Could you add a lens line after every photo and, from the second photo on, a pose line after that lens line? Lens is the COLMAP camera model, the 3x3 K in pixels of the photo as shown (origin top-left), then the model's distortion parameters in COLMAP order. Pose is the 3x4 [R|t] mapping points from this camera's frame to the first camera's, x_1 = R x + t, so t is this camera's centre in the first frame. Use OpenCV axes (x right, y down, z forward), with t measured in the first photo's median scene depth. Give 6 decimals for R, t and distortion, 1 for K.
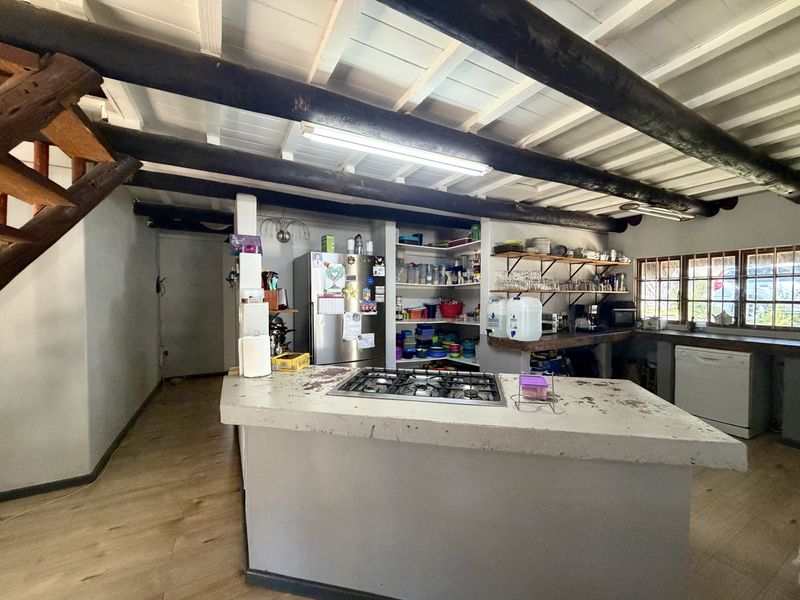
lens RADIAL K [[320.4, 0, 401.5], [0, 320.4, 298.2], [0, 0, 1]] dist [-0.003266, -0.000862]
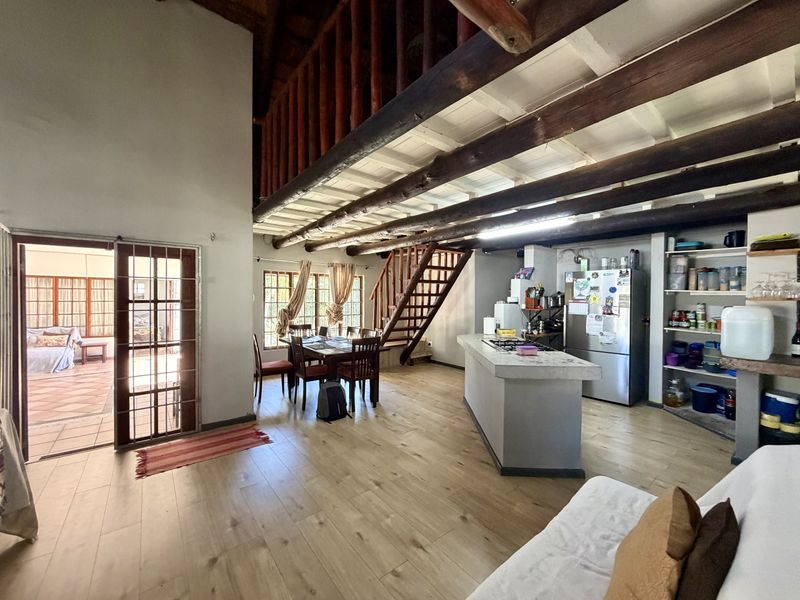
lens RADIAL K [[320.4, 0, 400.1], [0, 320.4, 298.0], [0, 0, 1]] dist [-0.003266, -0.000862]
pose [[0.171673, 0.014189, -0.985052, 0.917097], [-0.016253, 0.999801, 0.011569, -0.022427], [0.985020, 0.014024, 0.171869, -0.018967]]
